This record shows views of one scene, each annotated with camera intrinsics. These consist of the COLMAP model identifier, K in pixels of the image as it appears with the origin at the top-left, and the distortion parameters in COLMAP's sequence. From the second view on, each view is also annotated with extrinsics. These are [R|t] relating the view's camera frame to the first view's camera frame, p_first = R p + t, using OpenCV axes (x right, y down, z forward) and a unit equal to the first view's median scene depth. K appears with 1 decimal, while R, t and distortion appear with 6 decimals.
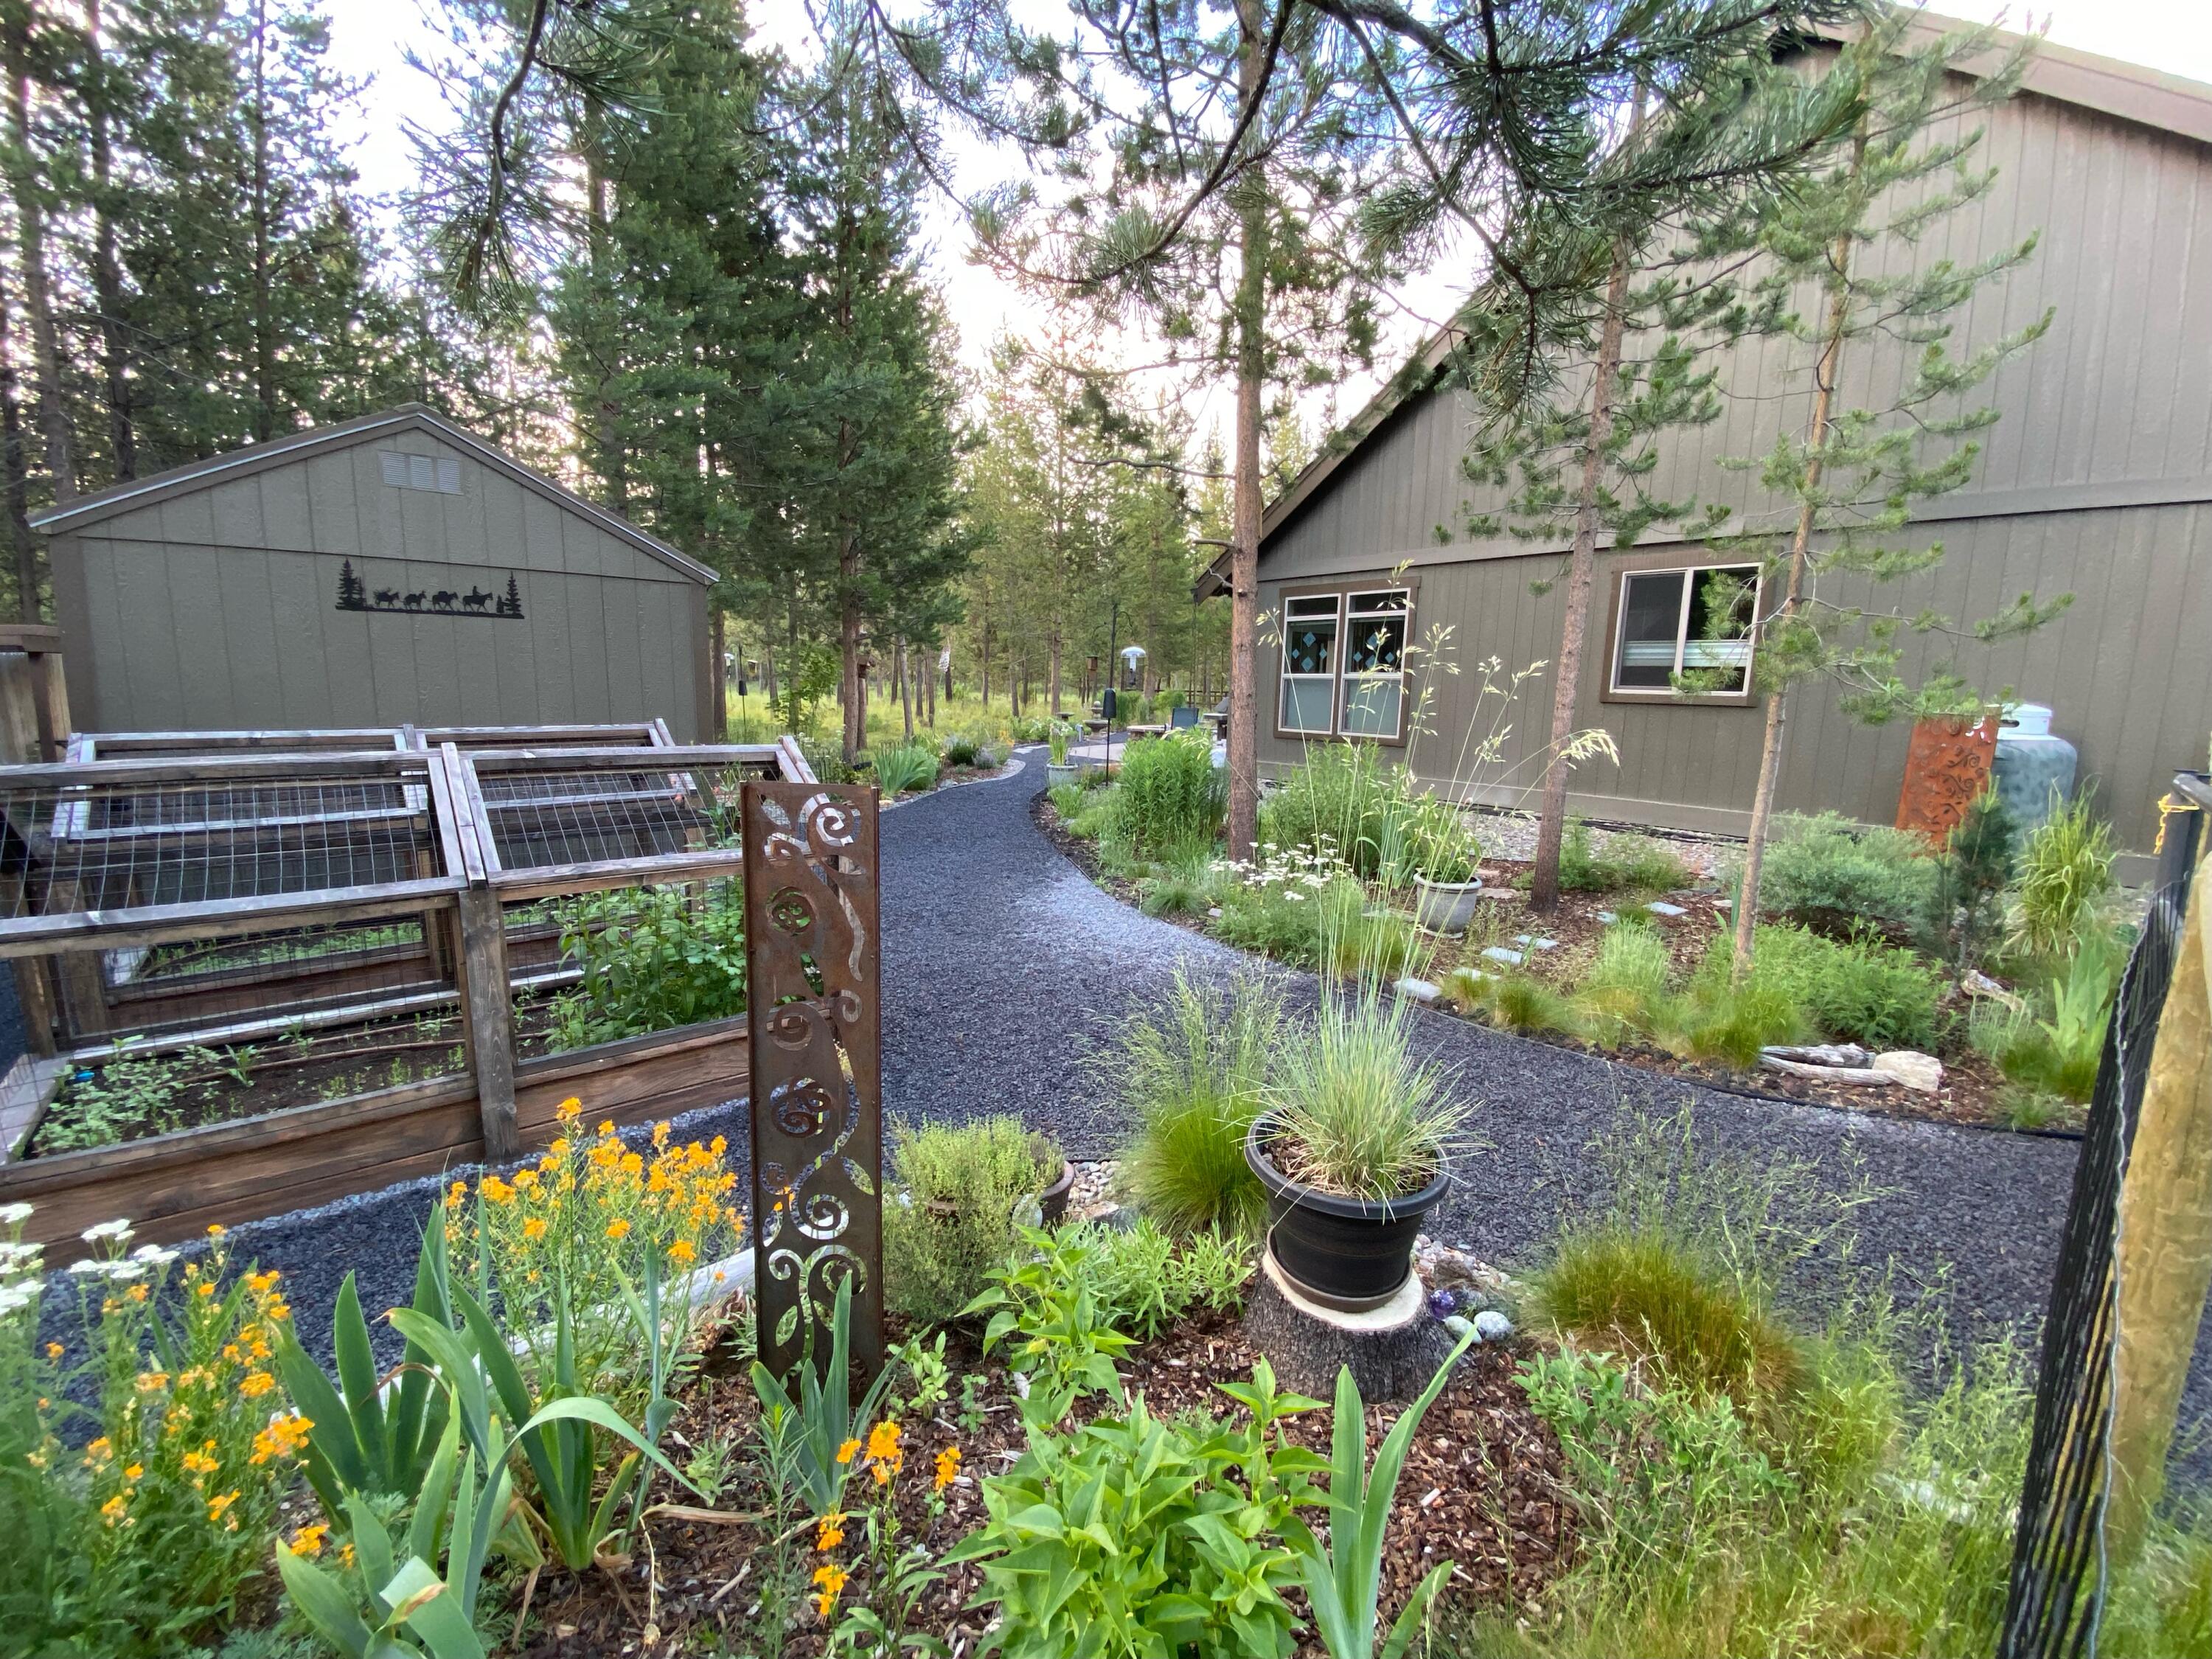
lens RADIAL K [[892.1, 0, 1106.0], [0, 892.1, 829.5], [0, 0, 1]] dist [0.000358, -0.015397]
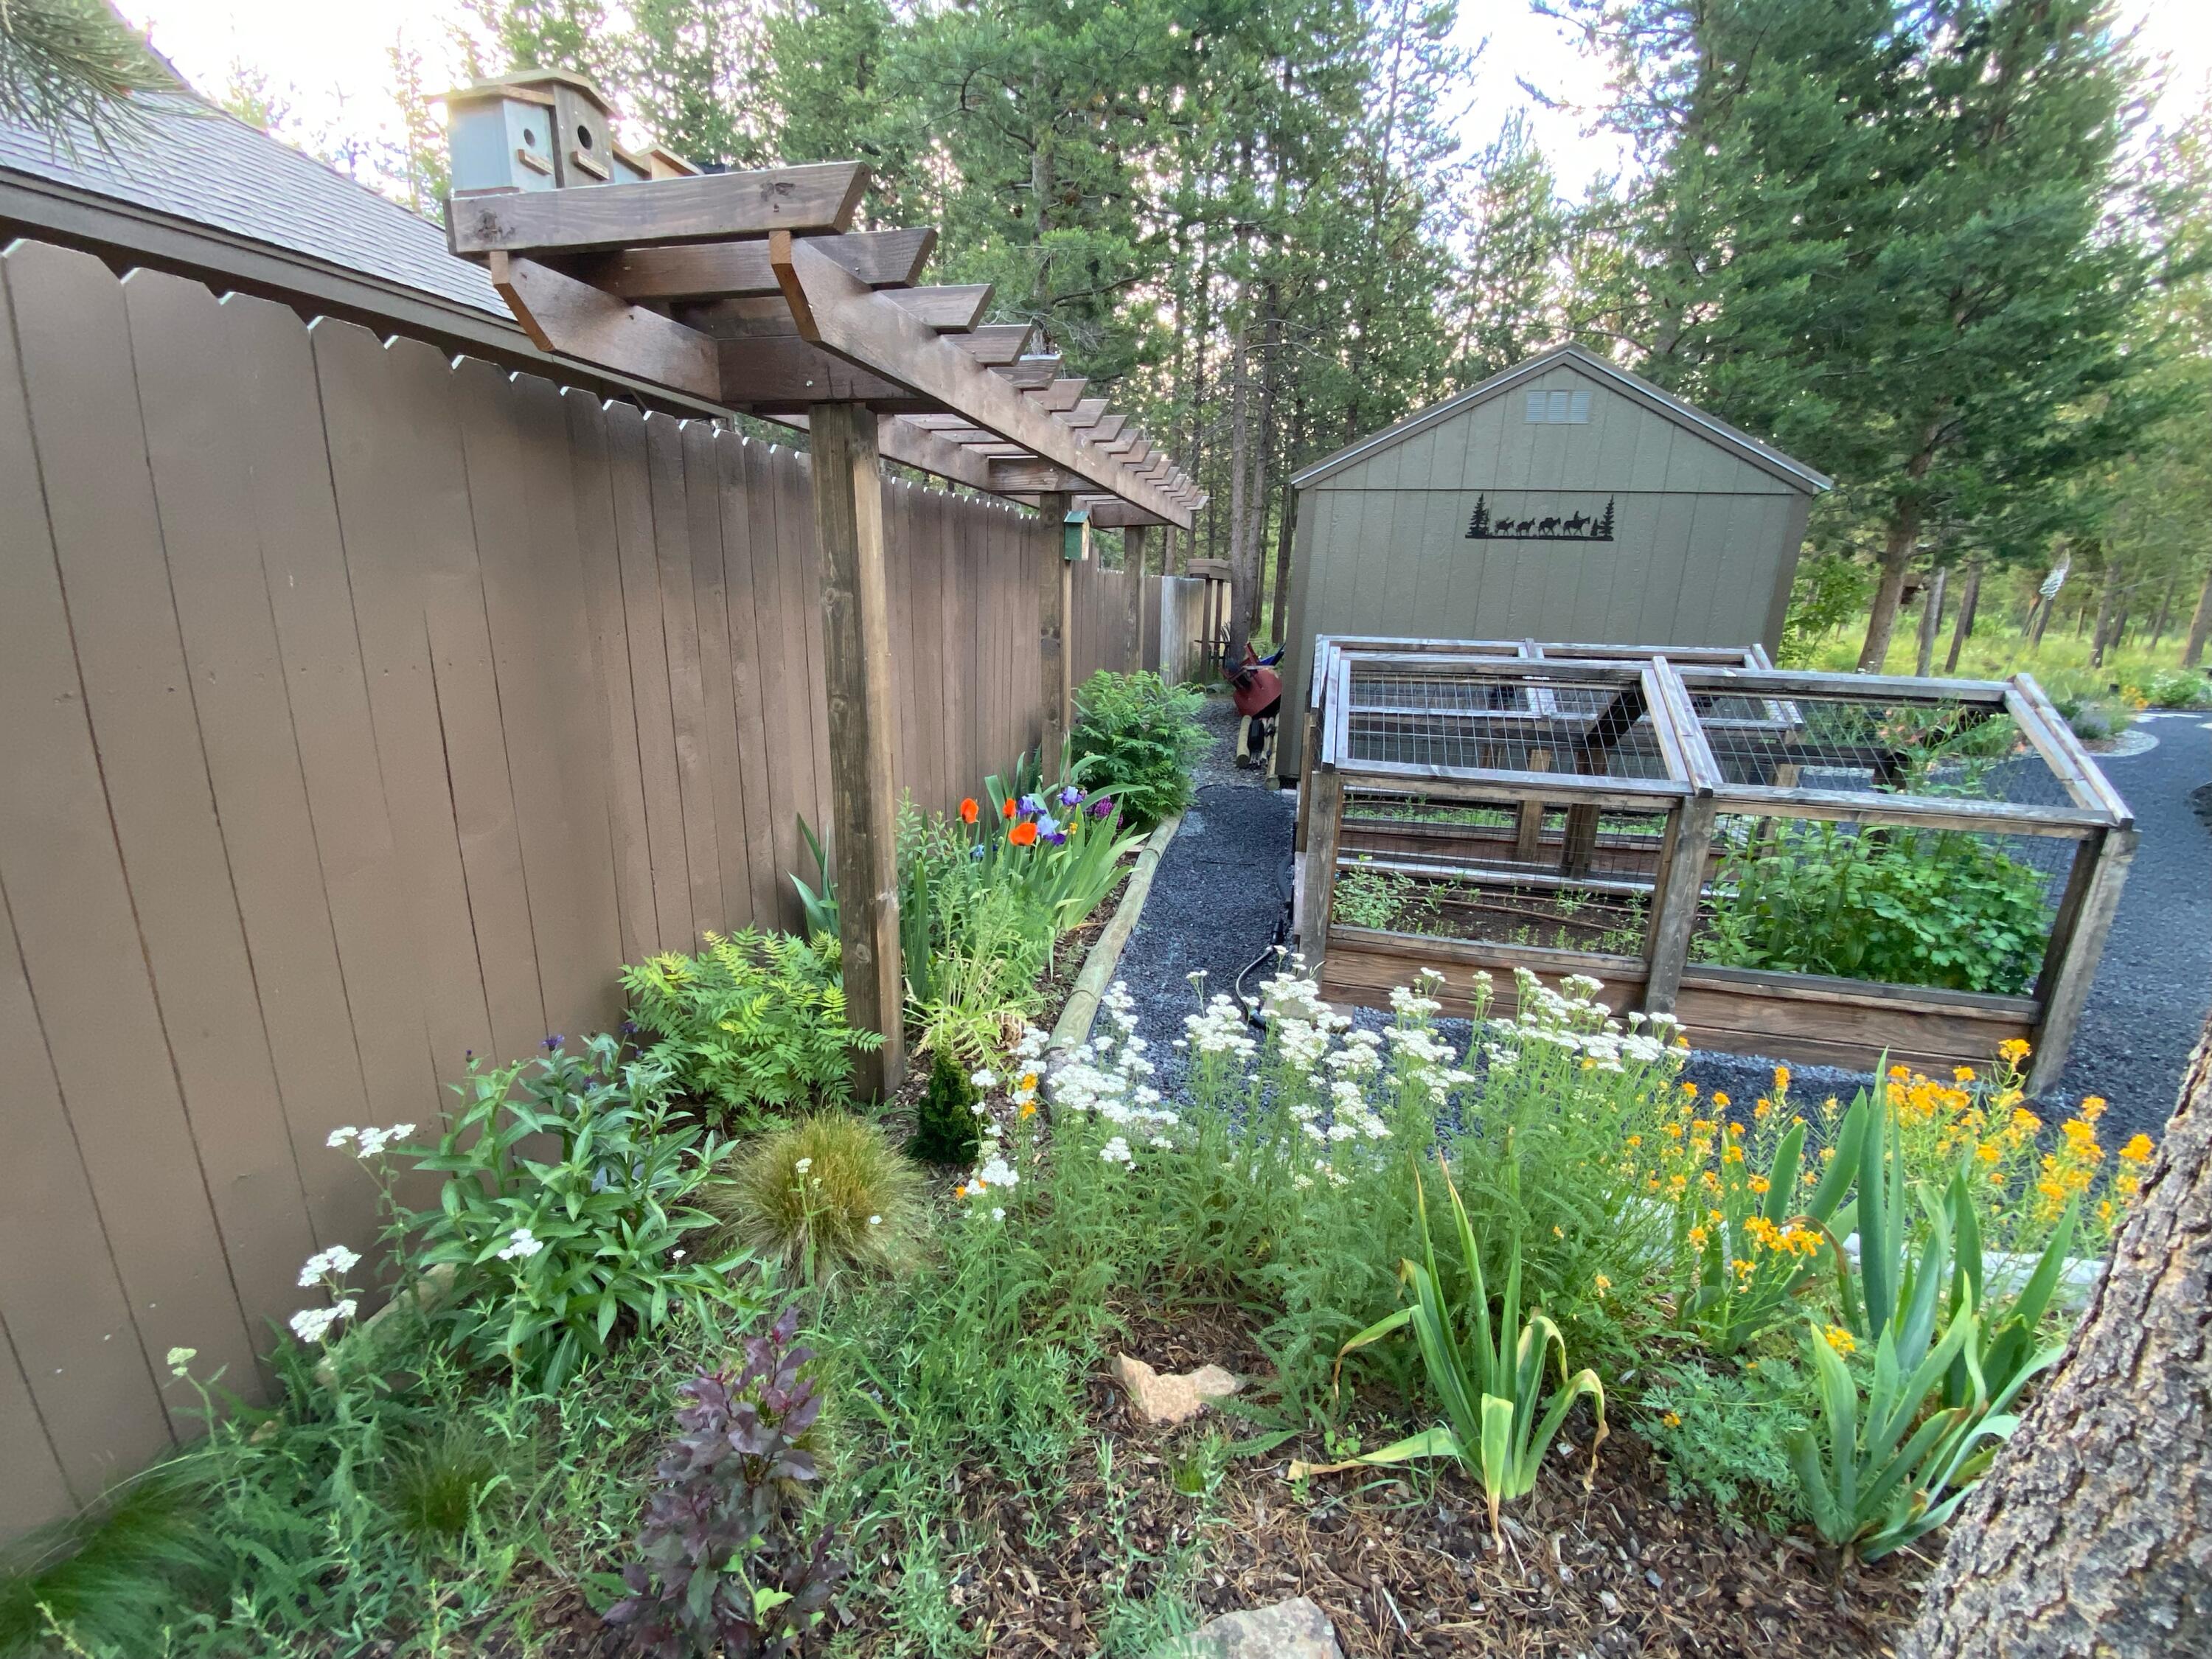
lens RADIAL K [[892.1, 0, 1106.0], [0, 892.1, 829.5], [0, 0, 1]] dist [0.000358, -0.015397]
pose [[0.595507, 0.201713, -0.777613, -0.174608], [-0.138133, 0.979258, 0.148236, 0.027355], [0.791385, 0.019138, 0.611018, -0.125574]]
